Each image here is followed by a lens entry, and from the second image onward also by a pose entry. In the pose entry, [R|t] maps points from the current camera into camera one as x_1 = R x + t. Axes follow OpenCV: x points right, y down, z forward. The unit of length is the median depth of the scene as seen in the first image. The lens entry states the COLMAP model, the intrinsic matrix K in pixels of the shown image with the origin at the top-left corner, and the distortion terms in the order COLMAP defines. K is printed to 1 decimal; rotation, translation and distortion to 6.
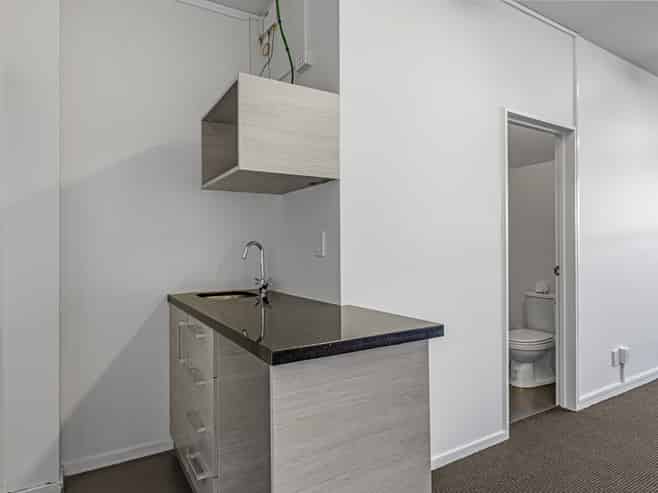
lens RADIAL K [[397.9, 0, 329.0], [0, 397.9, 246.5], [0, 0, 1]] dist [0.000946, 0.000159]
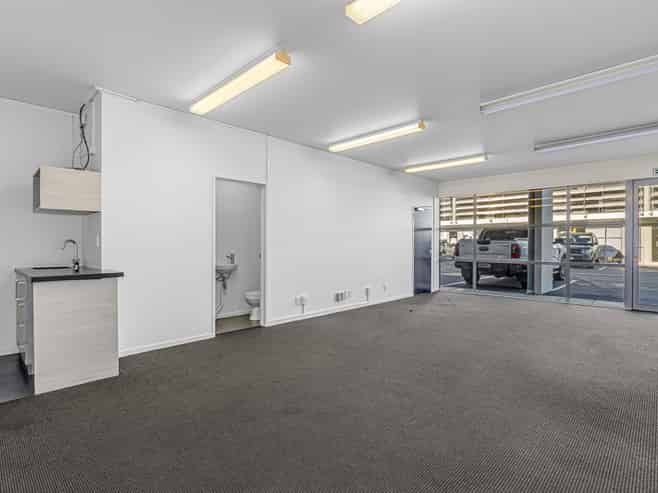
lens RADIAL K [[345.6, 0, 329.0], [0, 345.6, 246.5], [0, 0, 1]] dist [-0.002336, -0.000721]
pose [[0.968422, 0.002978, 0.249299, 0.583599], [-0.004305, 0.999979, 0.004778, 0.006200], [-0.249279, -0.005701, 0.968415, -0.874772]]
